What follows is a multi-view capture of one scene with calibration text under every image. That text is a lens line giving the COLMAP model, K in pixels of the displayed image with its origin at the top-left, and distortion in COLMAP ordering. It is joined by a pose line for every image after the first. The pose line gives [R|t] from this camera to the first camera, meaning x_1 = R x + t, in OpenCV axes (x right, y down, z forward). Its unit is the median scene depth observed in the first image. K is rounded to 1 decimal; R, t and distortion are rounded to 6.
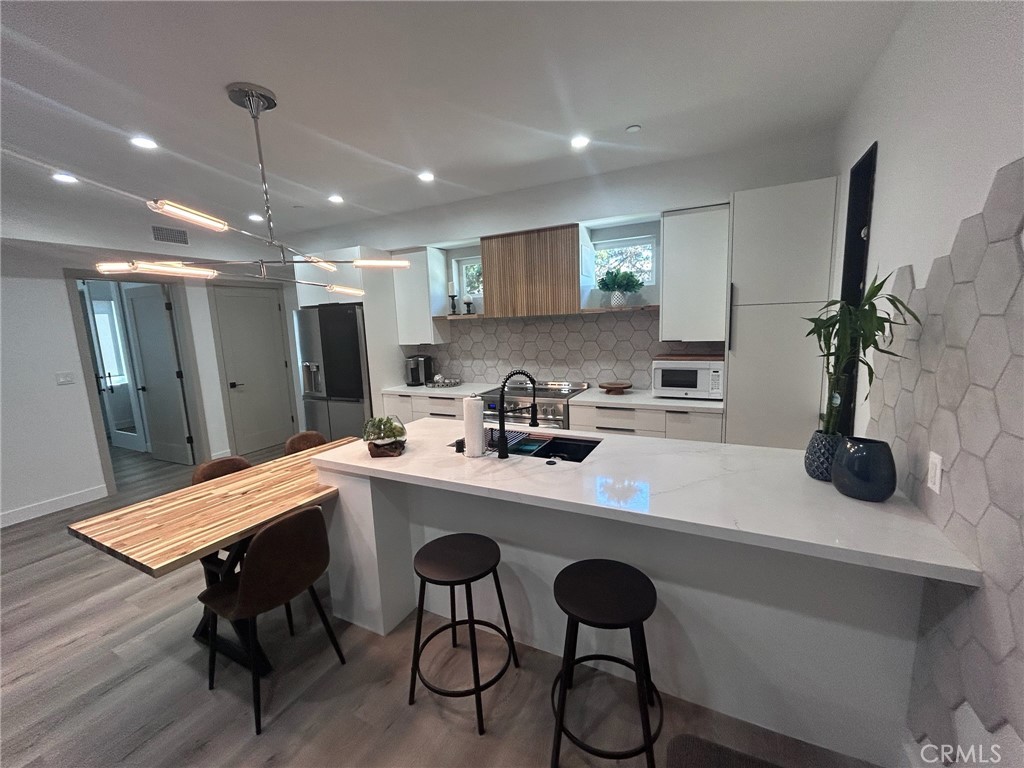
lens RADIAL K [[417.8, 0, 511.9], [0, 417.8, 382.3], [0, 0, 1]] dist [0.002200, -0.000034]
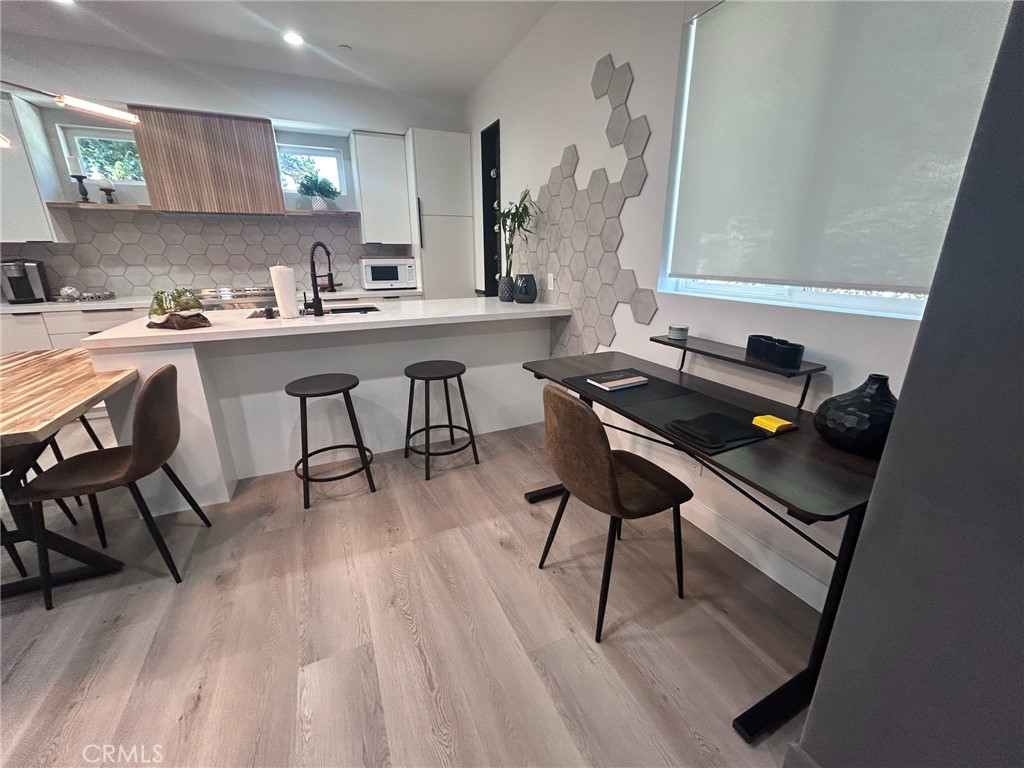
lens RADIAL K [[417.8, 0, 511.9], [0, 417.8, 382.3], [0, 0, 1]] dist [0.002200, -0.000034]
pose [[0.626687, -0.196156, 0.754179, -0.386125], [0.093939, 0.979759, 0.176769, 0.127221], [-0.773588, -0.039932, 0.632429, -0.130442]]
